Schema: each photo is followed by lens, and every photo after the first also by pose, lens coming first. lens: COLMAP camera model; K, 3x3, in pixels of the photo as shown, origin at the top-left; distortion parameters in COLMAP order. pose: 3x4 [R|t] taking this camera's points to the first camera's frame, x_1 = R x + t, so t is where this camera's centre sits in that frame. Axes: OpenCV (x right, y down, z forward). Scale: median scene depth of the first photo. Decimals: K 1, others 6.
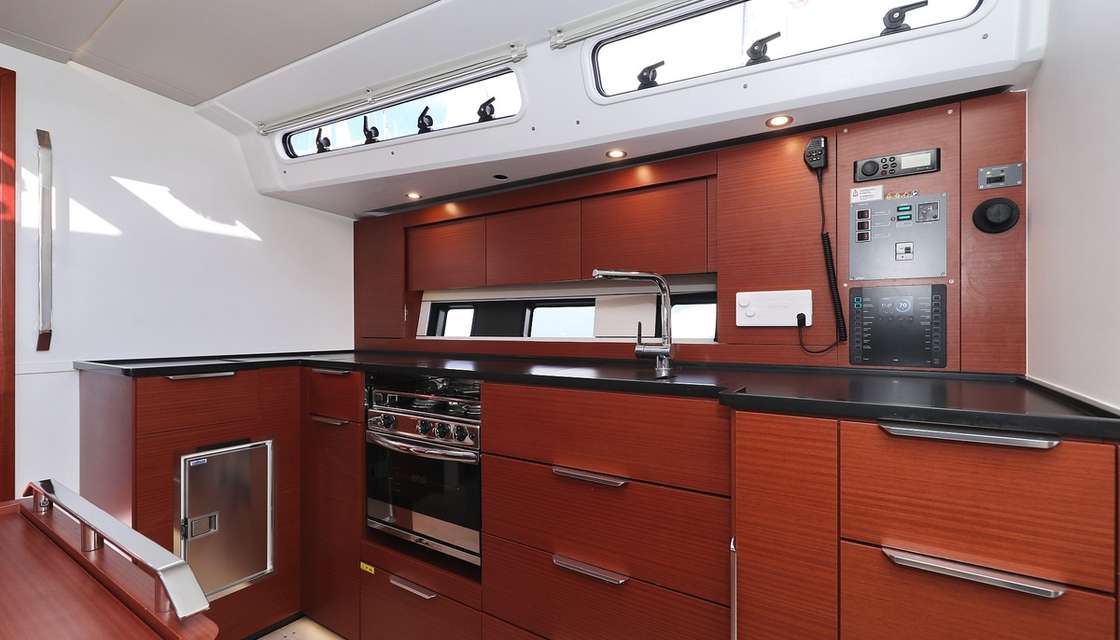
lens RADIAL K [[494.9, 0, 563.2], [0, 494.9, 324.4], [0, 0, 1]] dist [0.002942, 0.000448]
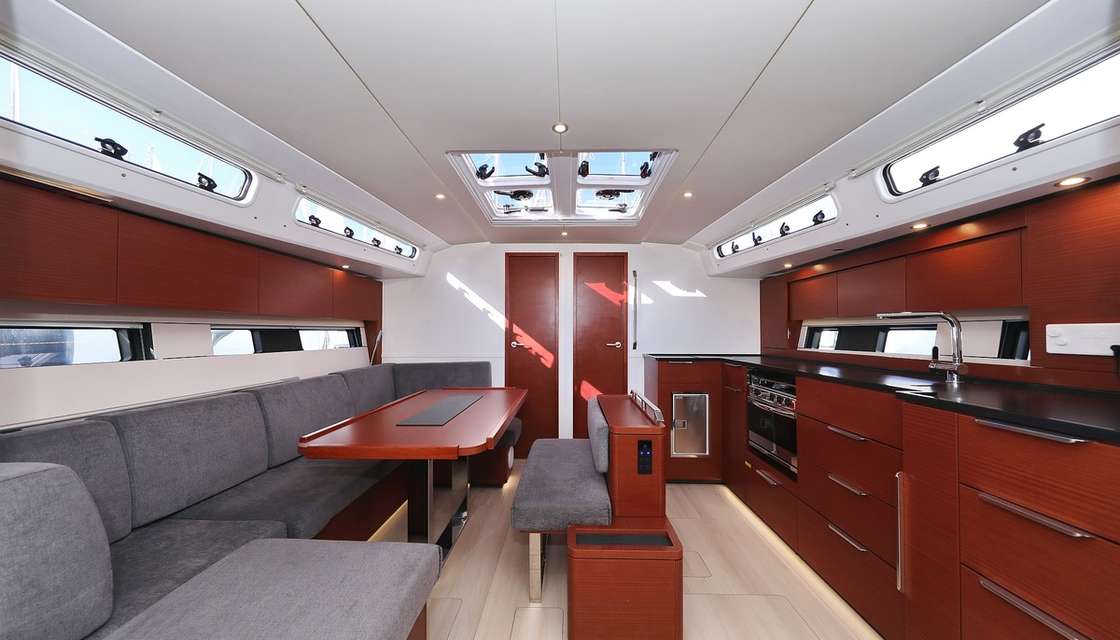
lens RADIAL K [[358.0, 0, 560.0], [0, 358.0, 333.2], [0, 0, 1]] dist [-0.001196, -0.000173]
pose [[0.527287, 0.002779, -0.849683, 0.443719], [0.001439, 0.999990, 0.004164, -0.047375], [0.849686, -0.003418, 0.527277, -0.418324]]
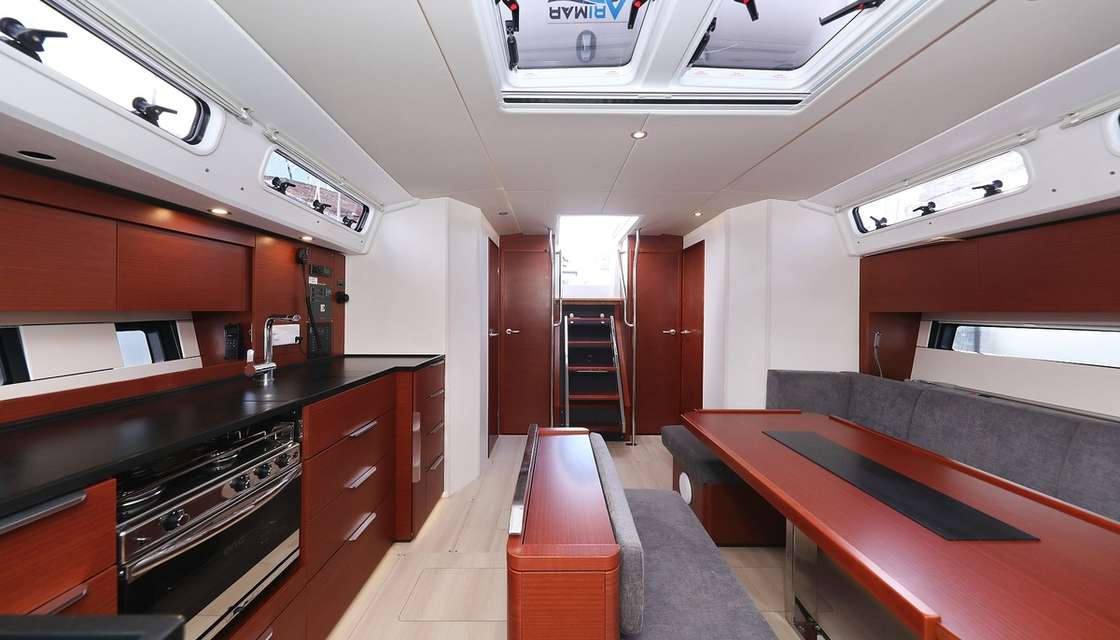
lens RADIAL K [[358.0, 0, 562.4], [0, 358.0, 312.8], [0, 0, 1]] dist [-0.001196, -0.000173]
pose [[-0.559598, -0.004732, 0.828751, -1.111214], [-0.004040, 0.999987, 0.002981, -0.111078], [-0.828754, -0.001680, -0.559610, 0.828826]]
